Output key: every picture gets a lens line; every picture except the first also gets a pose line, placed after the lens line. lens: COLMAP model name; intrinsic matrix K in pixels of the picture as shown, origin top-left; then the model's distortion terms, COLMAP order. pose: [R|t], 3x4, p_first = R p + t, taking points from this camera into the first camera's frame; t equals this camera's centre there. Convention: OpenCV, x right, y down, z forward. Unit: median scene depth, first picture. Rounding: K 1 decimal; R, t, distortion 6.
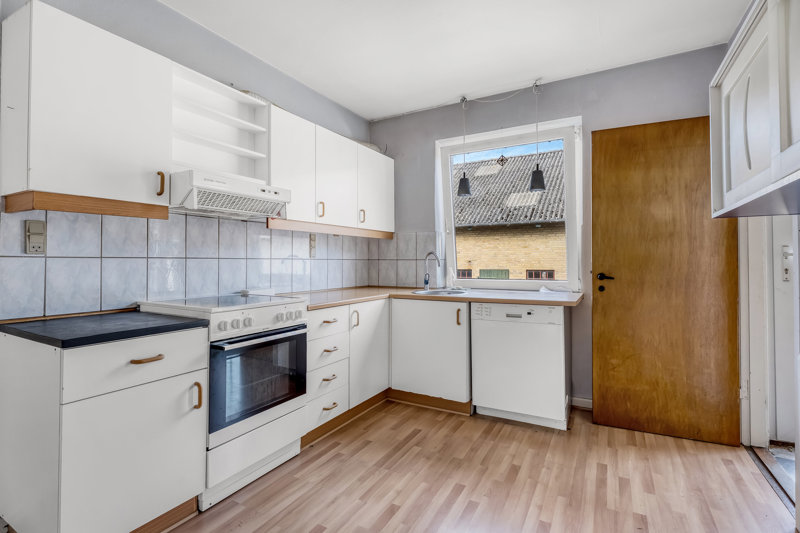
lens RADIAL K [[392.5, 0, 400.2], [0, 392.5, 255.2], [0, 0, 1]] dist [0.002513, 0.000108]
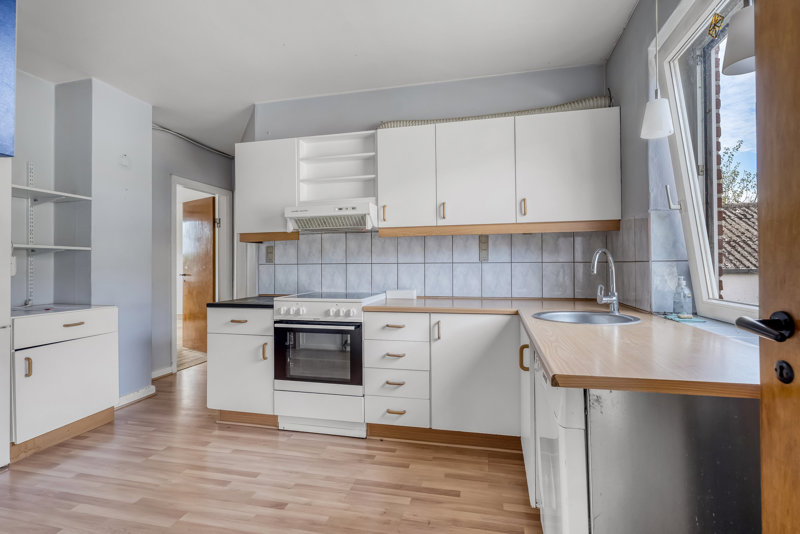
lens RADIAL K [[372.1, 0, 400.0], [0, 372.1, 267.0], [0, 0, 1]] dist [-0.001612, -0.000054]
pose [[0.279839, 0.003455, -0.960041, 0.762400], [0.020132, 0.999753, 0.009467, 0.009339], [0.959836, -0.021977, 0.279700, 0.786082]]
